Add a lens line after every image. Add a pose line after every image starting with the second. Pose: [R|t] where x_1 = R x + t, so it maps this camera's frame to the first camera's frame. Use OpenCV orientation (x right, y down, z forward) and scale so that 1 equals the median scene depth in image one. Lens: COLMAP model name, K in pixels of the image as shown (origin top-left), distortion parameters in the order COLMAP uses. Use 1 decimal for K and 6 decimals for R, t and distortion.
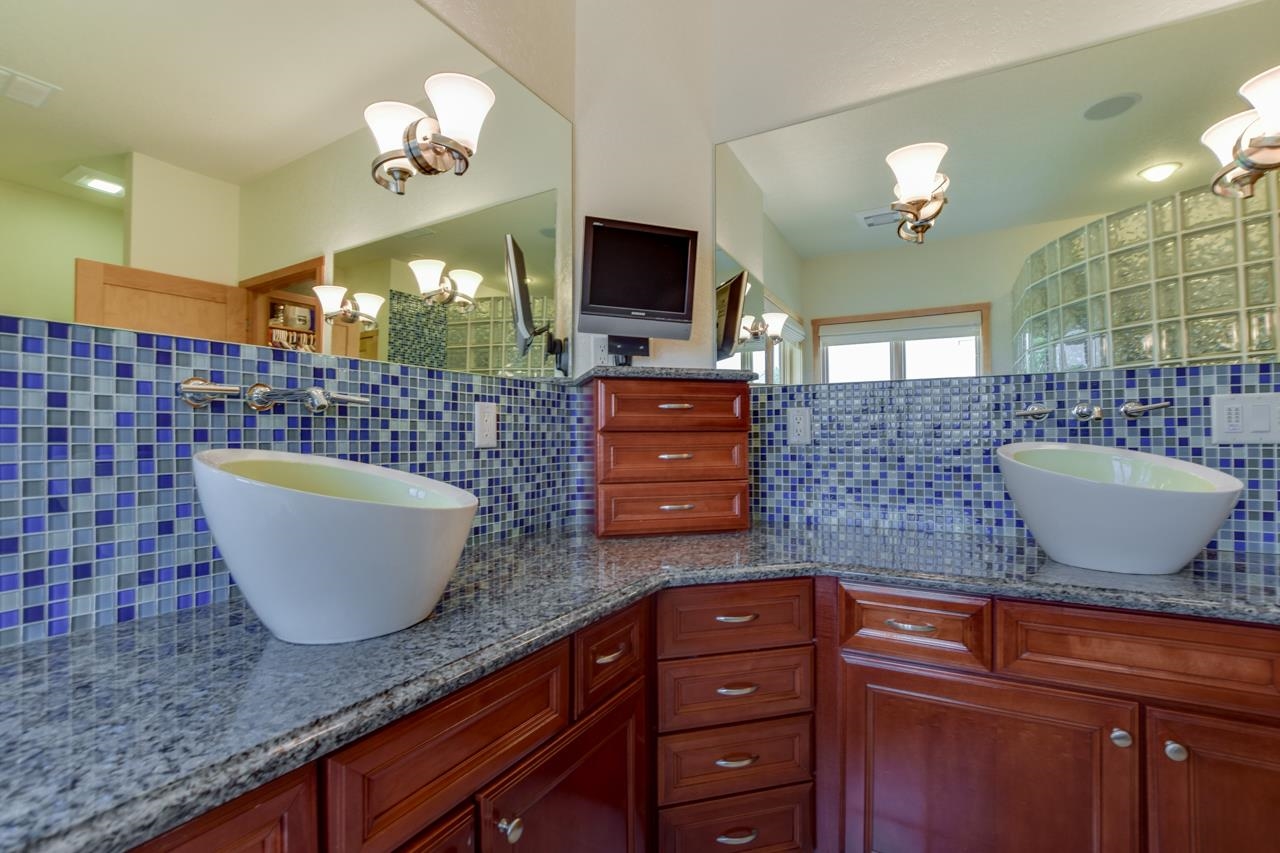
lens RADIAL K [[567.9, 0, 638.7], [0, 567.9, 427.6], [0, 0, 1]] dist [-0.016170, 0.000342]
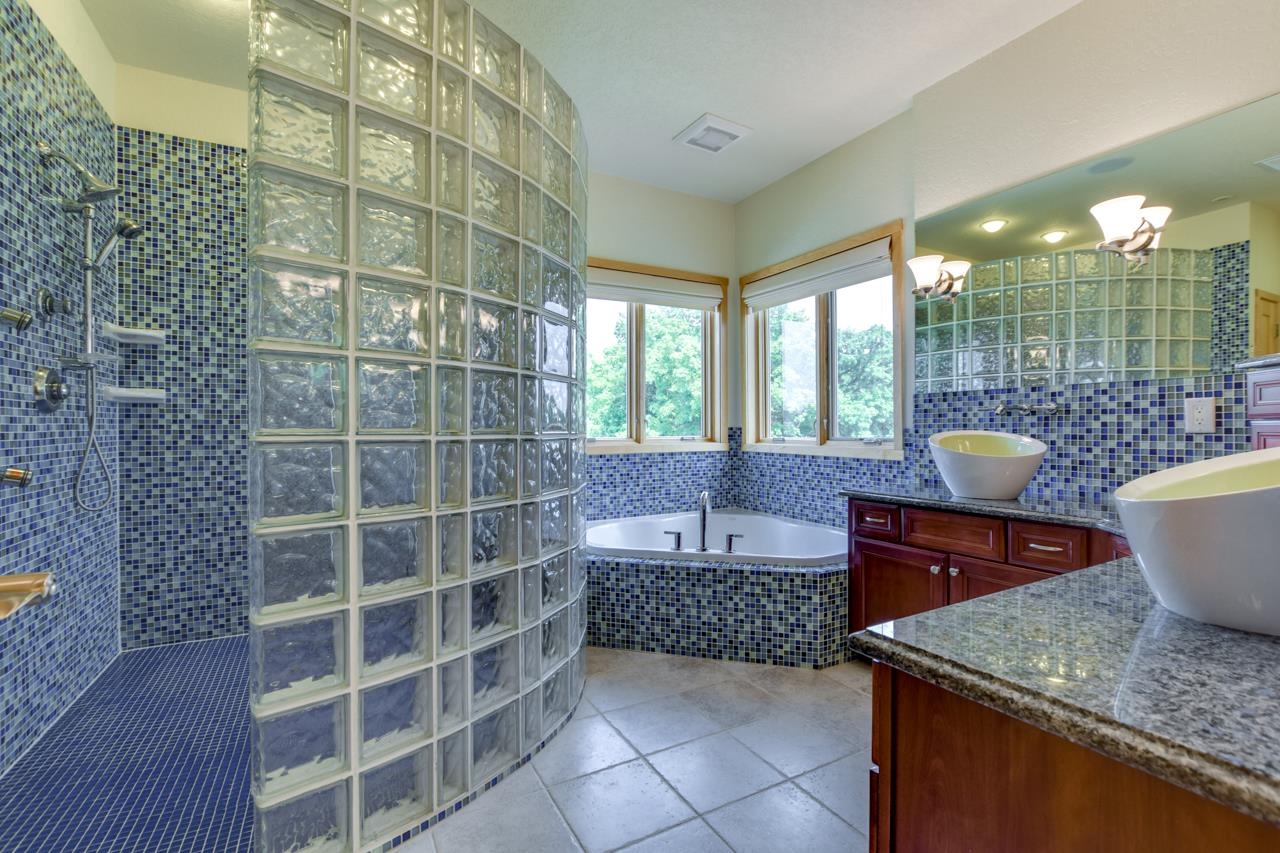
lens RADIAL K [[567.9, 0, 639.9], [0, 567.9, 428.1], [0, 0, 1]] dist [-0.016170, 0.000342]
pose [[-0.522582, 0.007490, -0.852556, 1.711266], [0.024789, 0.999672, -0.006412, 0.001203], [0.852228, -0.024484, -0.522597, 0.679154]]
